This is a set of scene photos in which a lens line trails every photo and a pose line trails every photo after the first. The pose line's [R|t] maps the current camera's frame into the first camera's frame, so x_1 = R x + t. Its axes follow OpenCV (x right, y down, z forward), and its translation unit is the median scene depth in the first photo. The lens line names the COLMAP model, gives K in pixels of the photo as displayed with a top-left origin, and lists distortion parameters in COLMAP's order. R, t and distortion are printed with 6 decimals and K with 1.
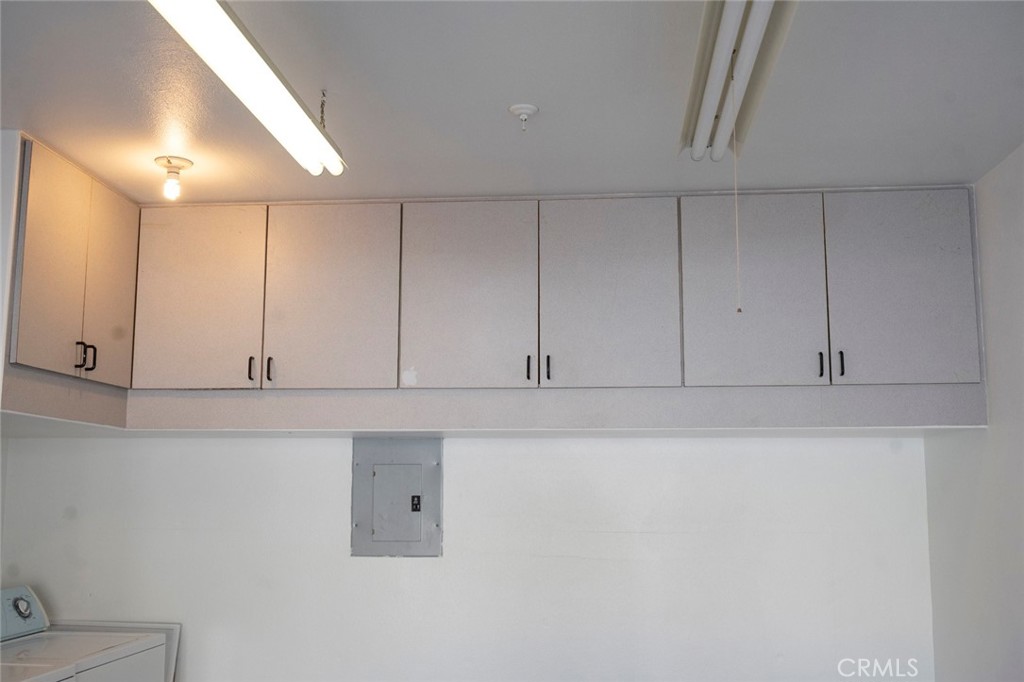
lens RADIAL K [[1040.8, 0, 512.0], [0, 1040.8, 341.0], [0, 0, 1]] dist [-0.005730, -0.007226]
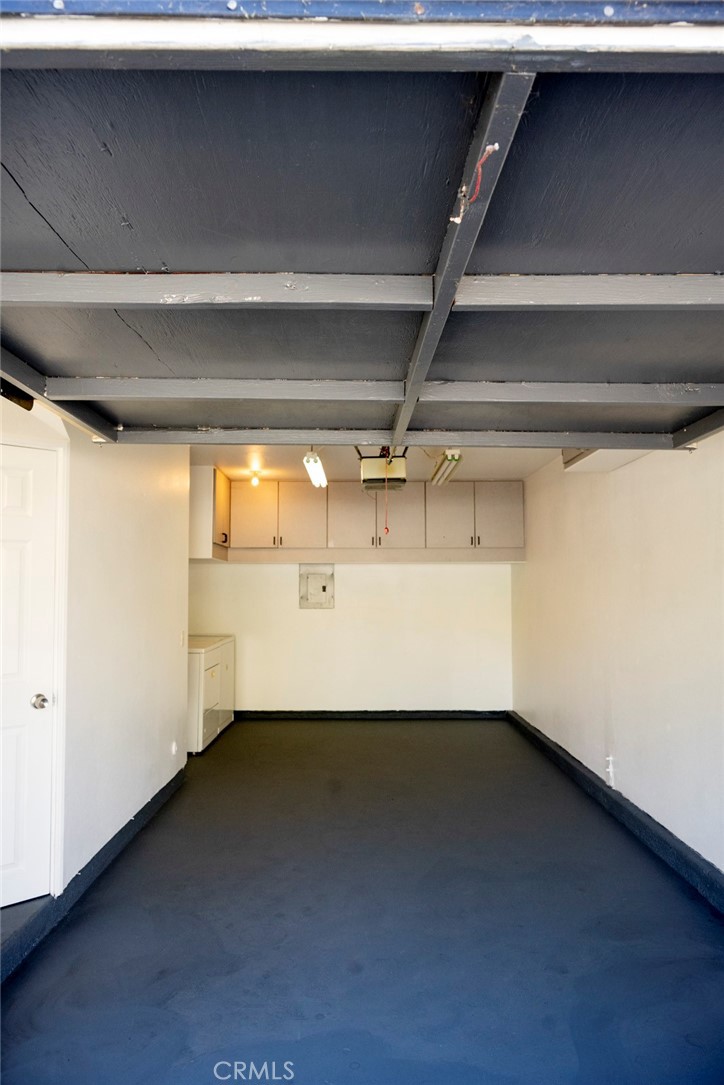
lens RADIAL K [[720.2, 0, 362.0], [0, 720.2, 542.5], [0, 0, 1]] dist [-0.000678, -0.001124]
pose [[0.995607, 0.003000, 0.093587, -0.197102], [-0.010443, 0.996809, 0.079144, -0.125759], [-0.093051, -0.079773, 0.992460, -0.959803]]
